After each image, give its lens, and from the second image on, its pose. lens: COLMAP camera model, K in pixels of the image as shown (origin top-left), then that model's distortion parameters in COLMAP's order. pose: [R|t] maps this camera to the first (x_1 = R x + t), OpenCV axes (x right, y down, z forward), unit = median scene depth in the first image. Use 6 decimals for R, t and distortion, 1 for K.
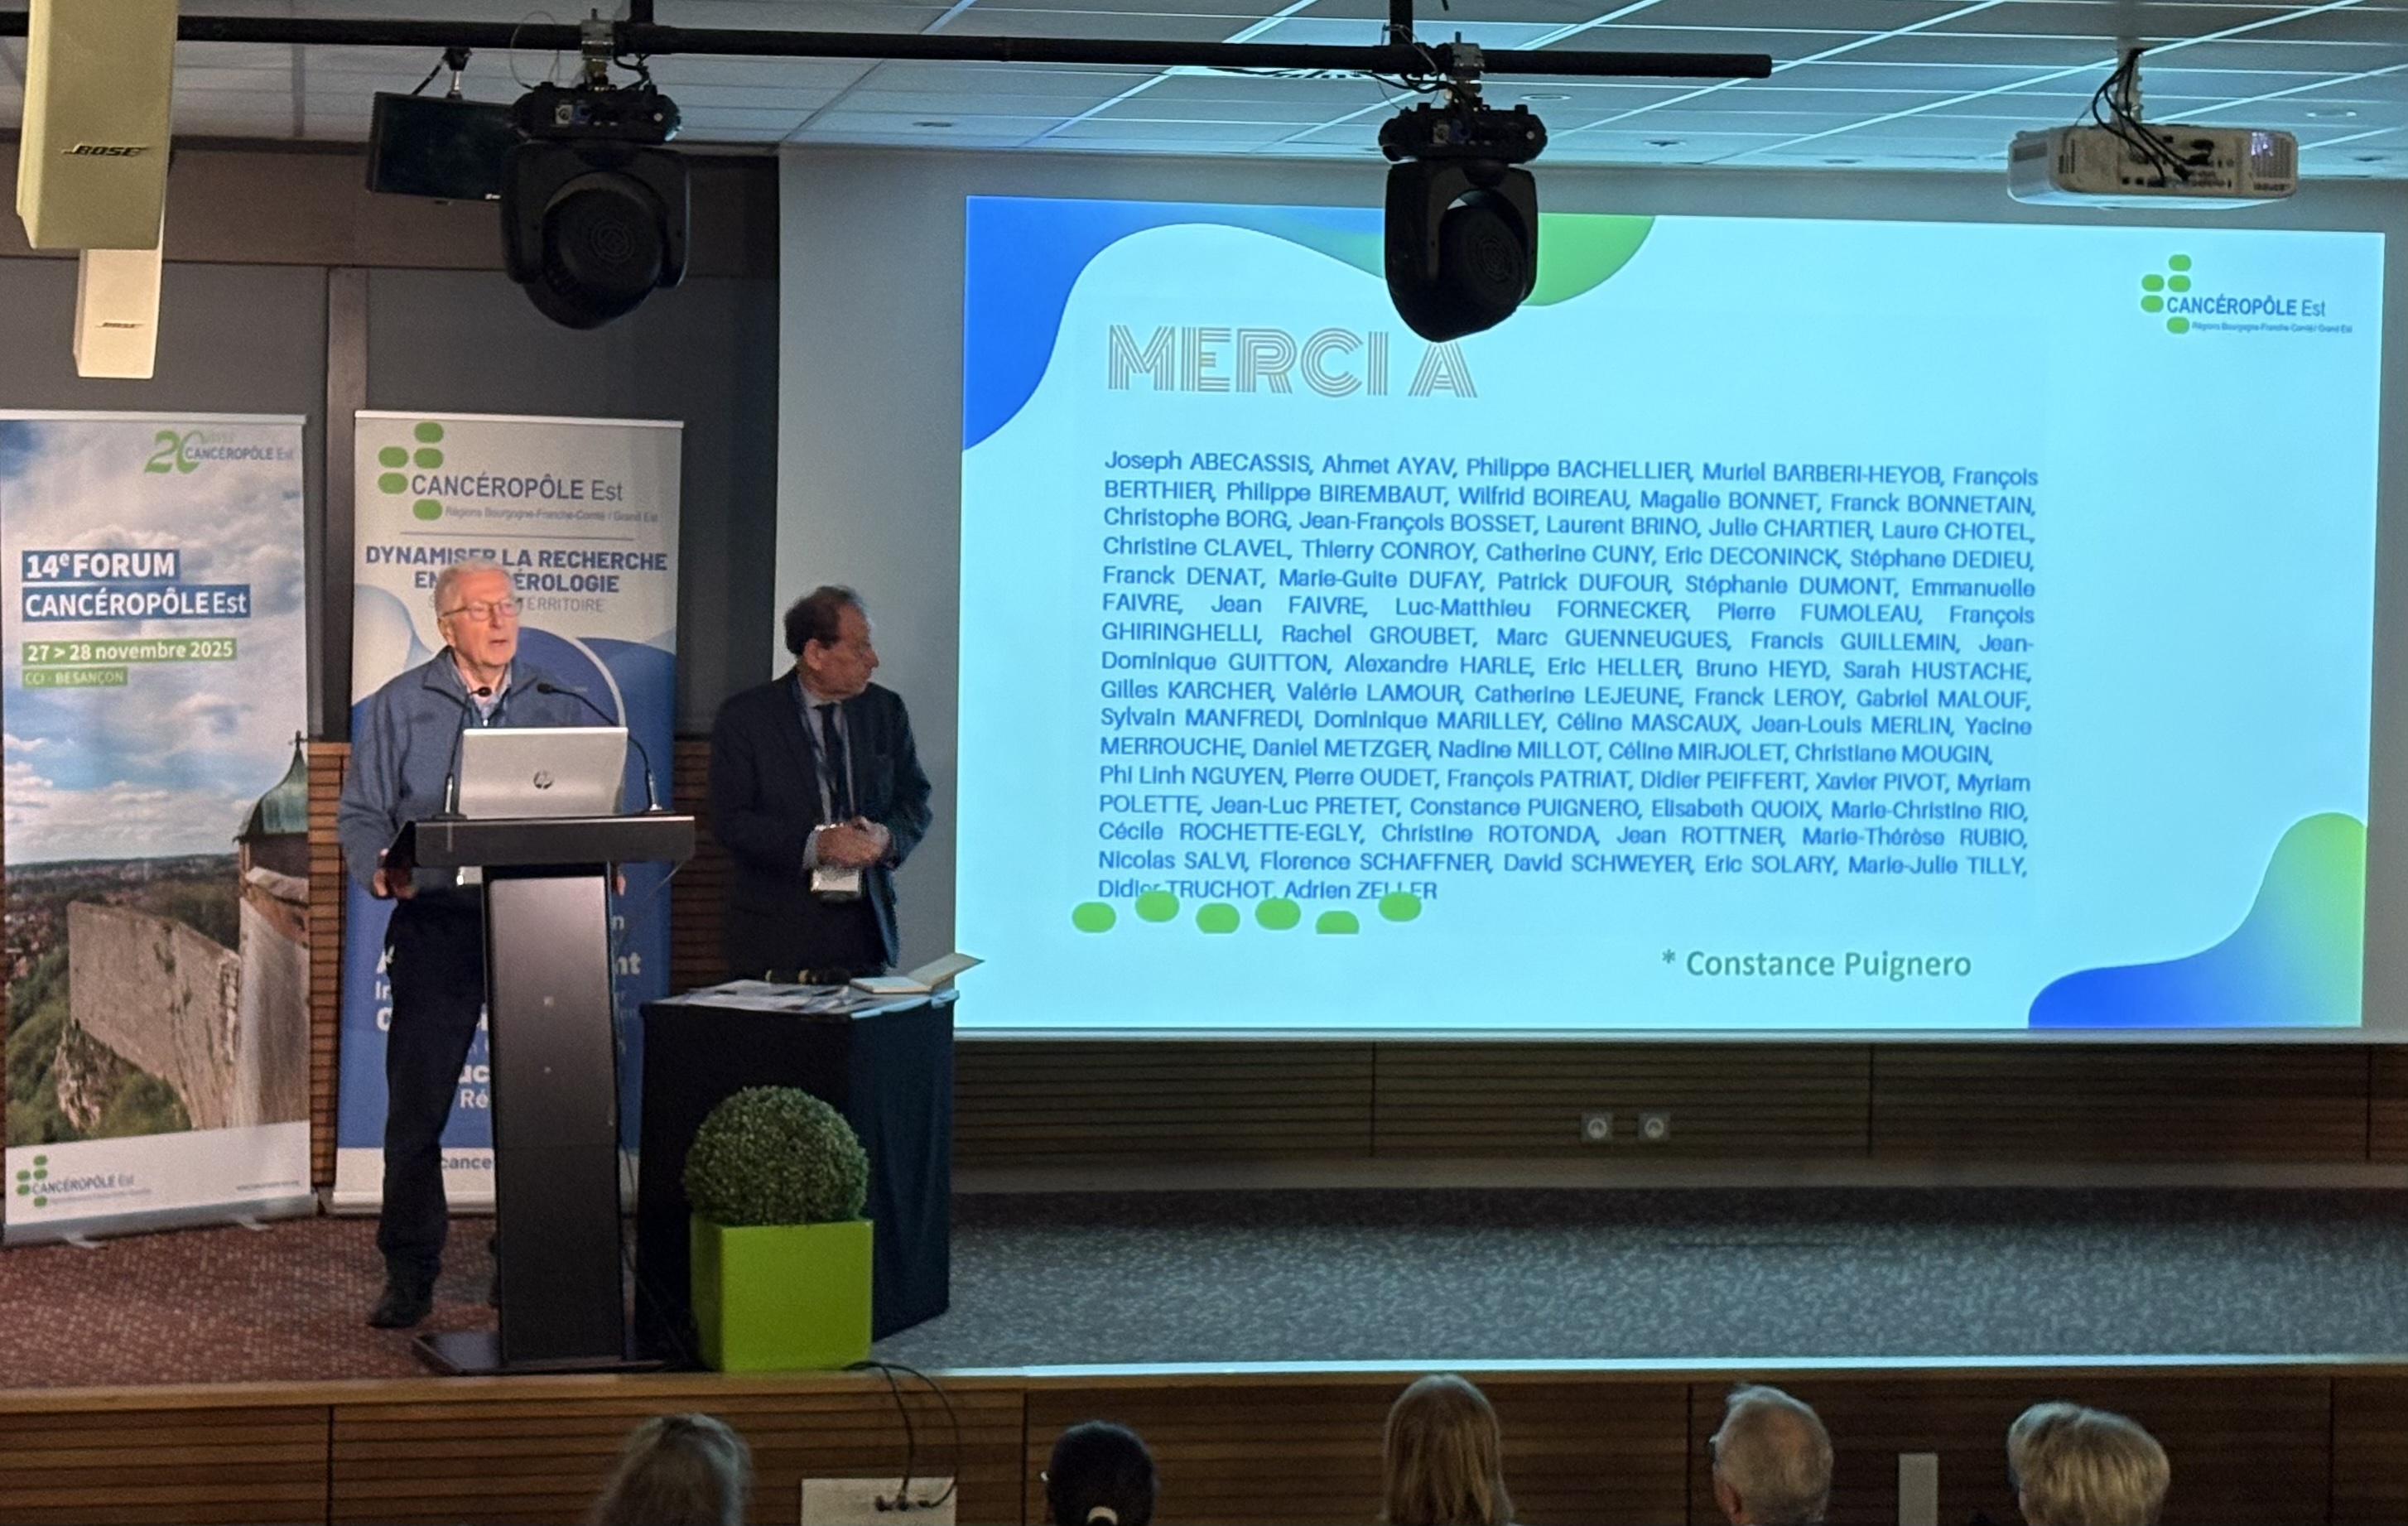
lens RADIAL K [[4823.1, 0, 1218.7], [0, 4823.1, 584.3], [0, 0, 1]] dist [0.134590, 0.000000]
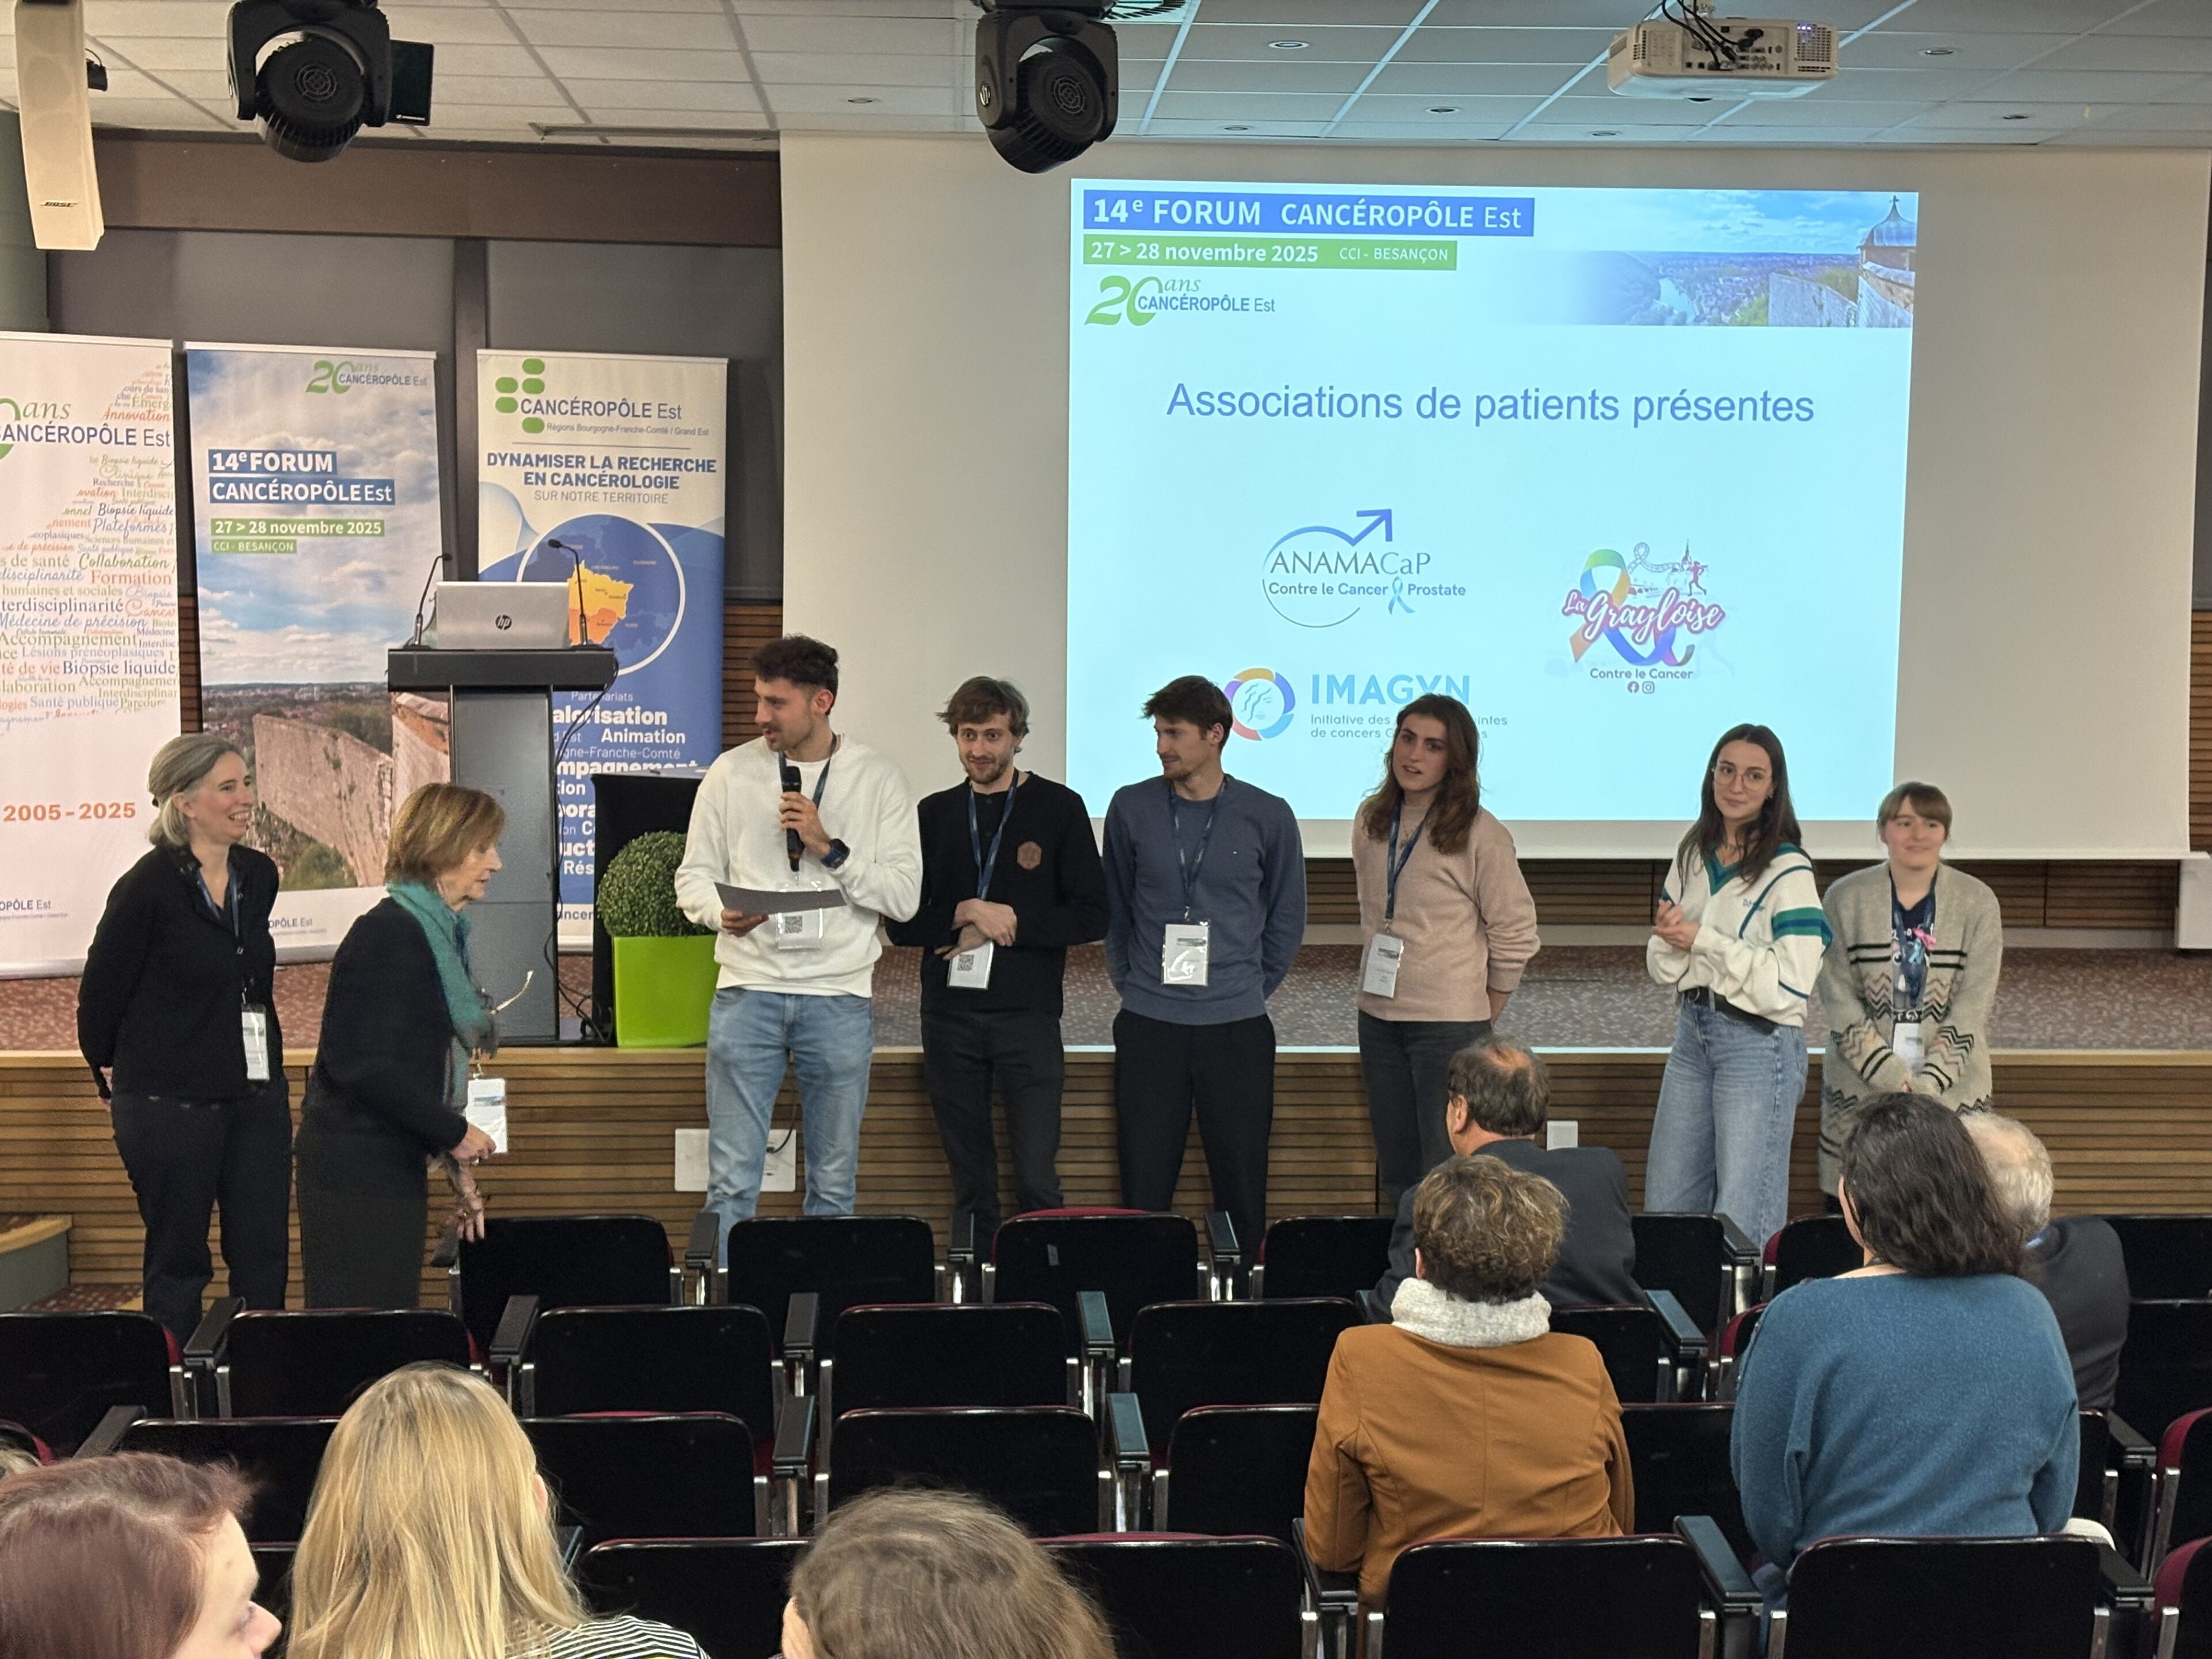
lens RADIAL K [[3248.9, 0, 1199.6], [0, 3248.9, 855.0], [0, 0, 1]] dist [0.089067, 0.000000]
pose [[0.994937, 0.002352, -0.100473, 0.111230], [0.004790, 0.997480, 0.070790, 0.040591], [0.100386, -0.070913, 0.992418, 0.126334]]
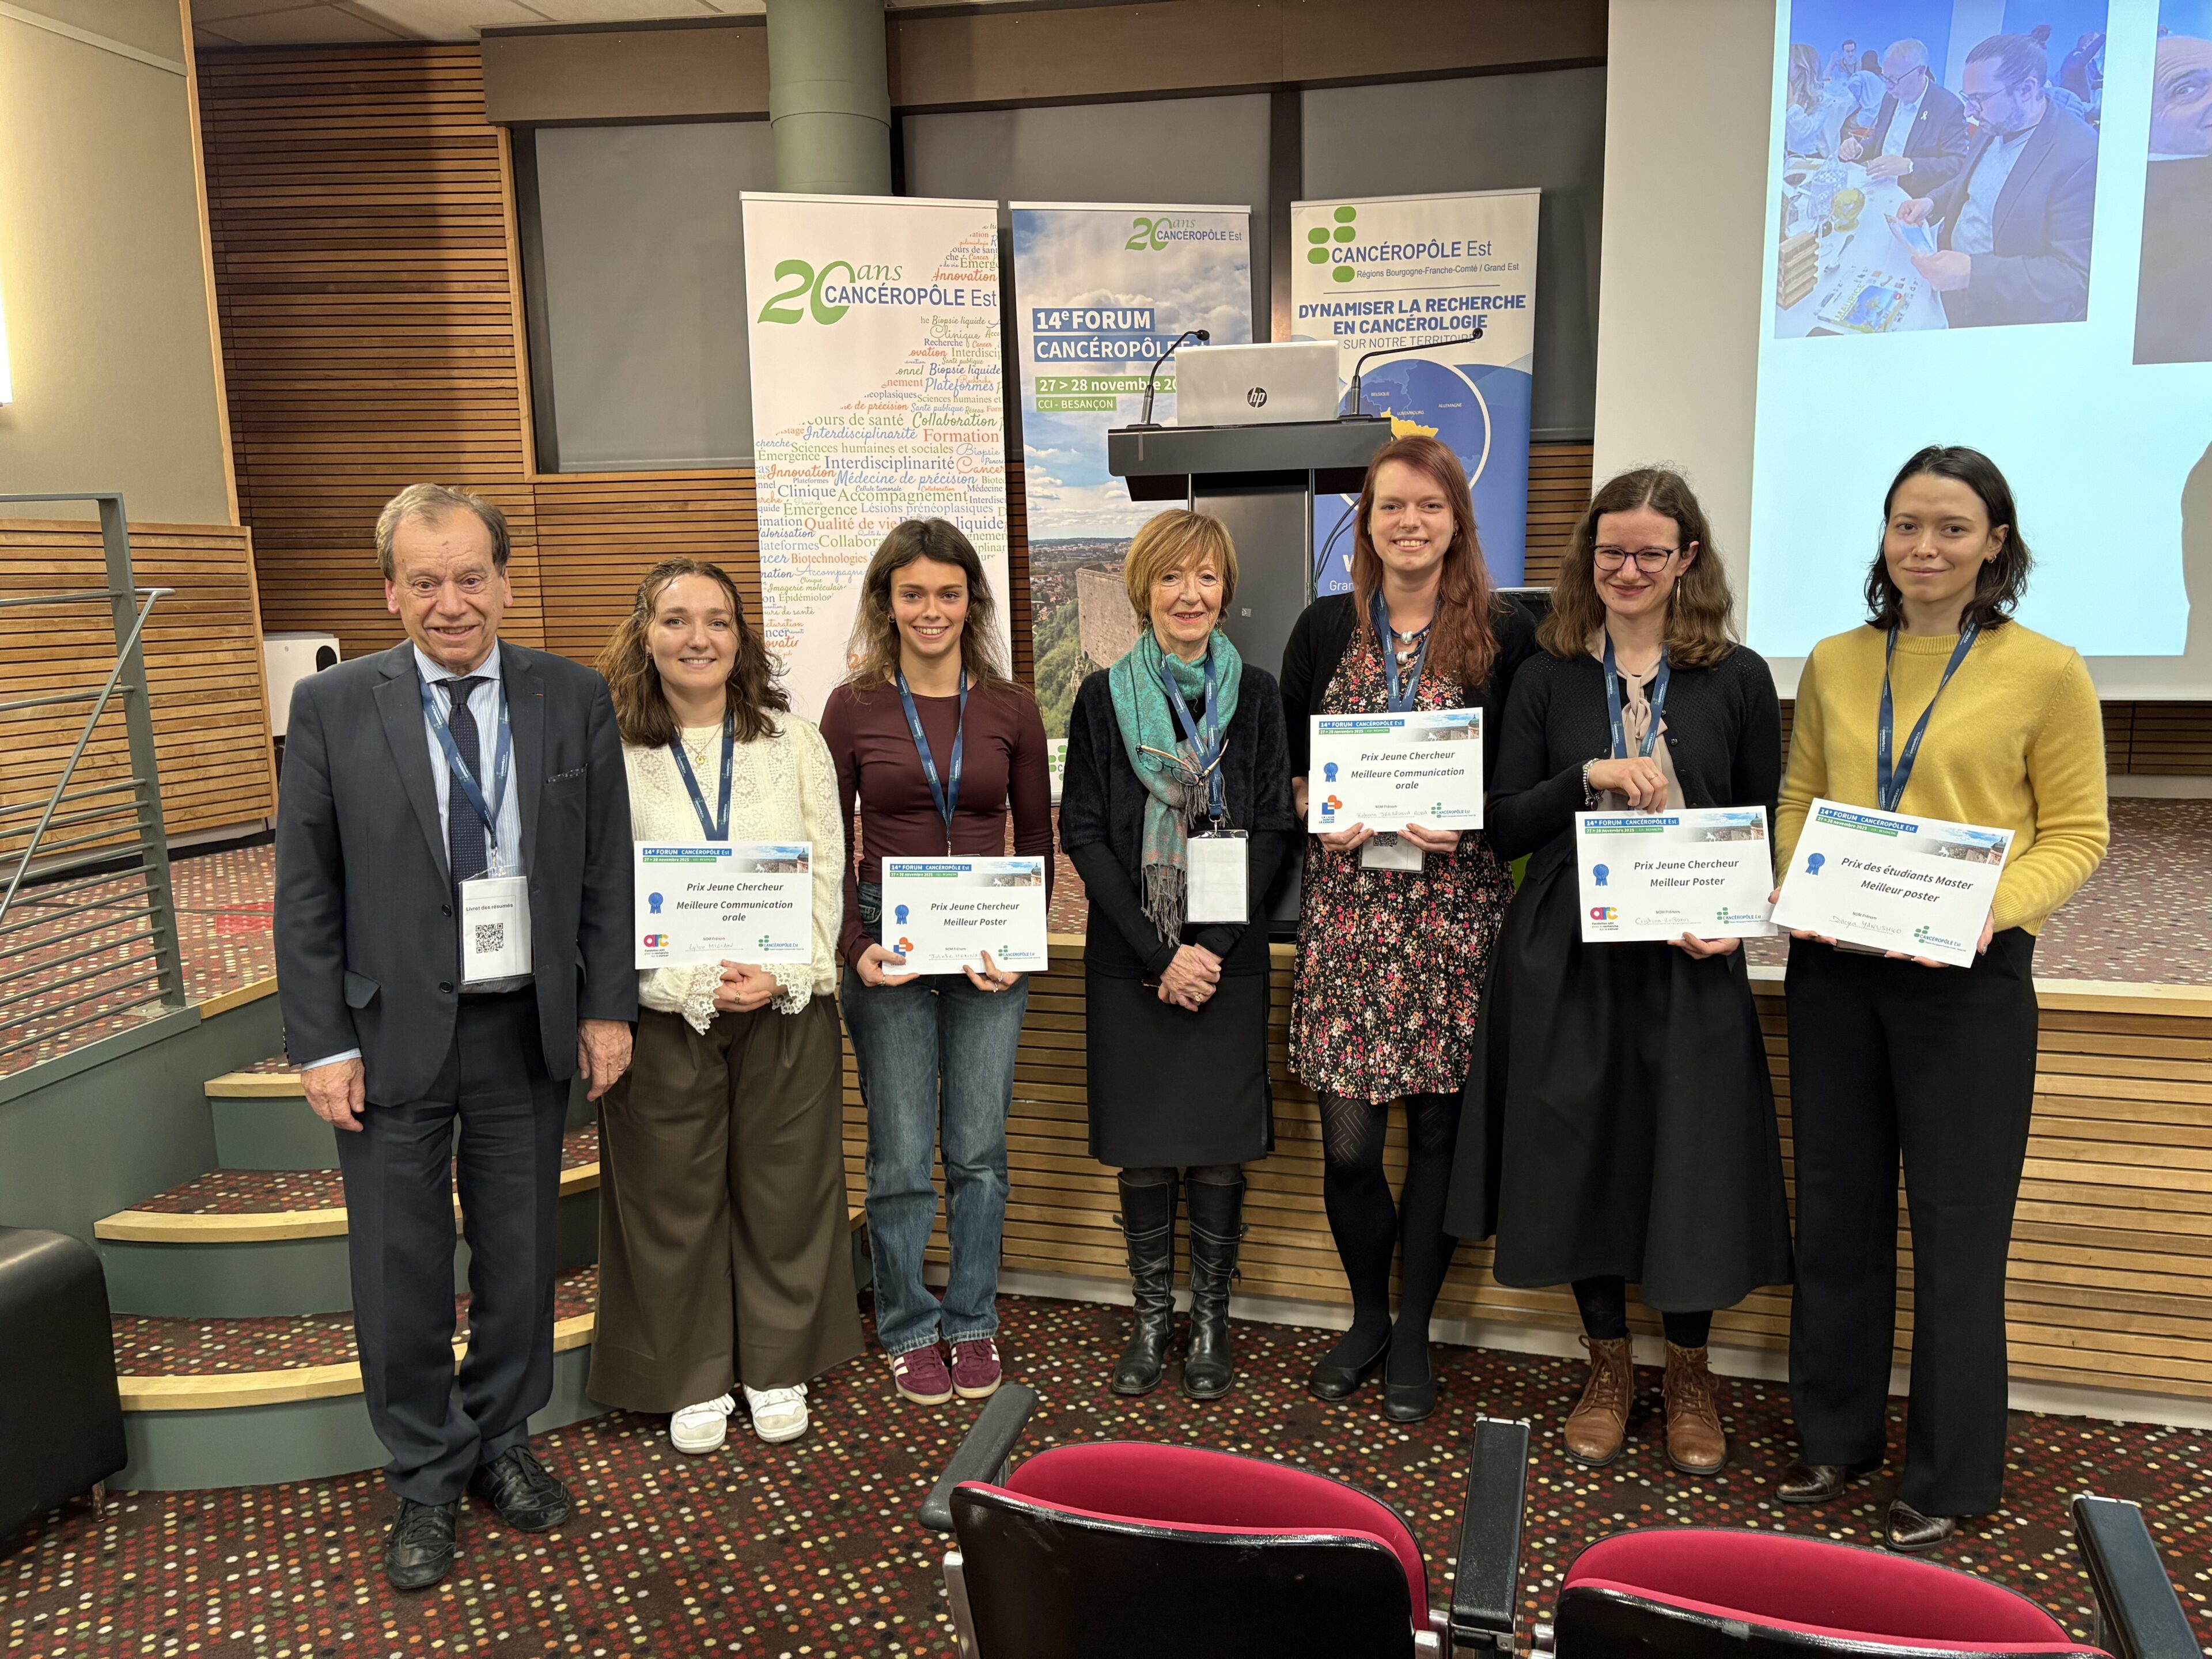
lens RADIAL K [[1724.4, 0, 1118.0], [0, 1724.4, 884.3], [0, 0, 1]] dist [0.003206, -0.019566]
pose [[0.891944, 0.044685, -0.449933, 0.003019], [0.030083, 0.987035, 0.157663, 0.076054], [0.451145, -0.154162, 0.879035, 0.542085]]
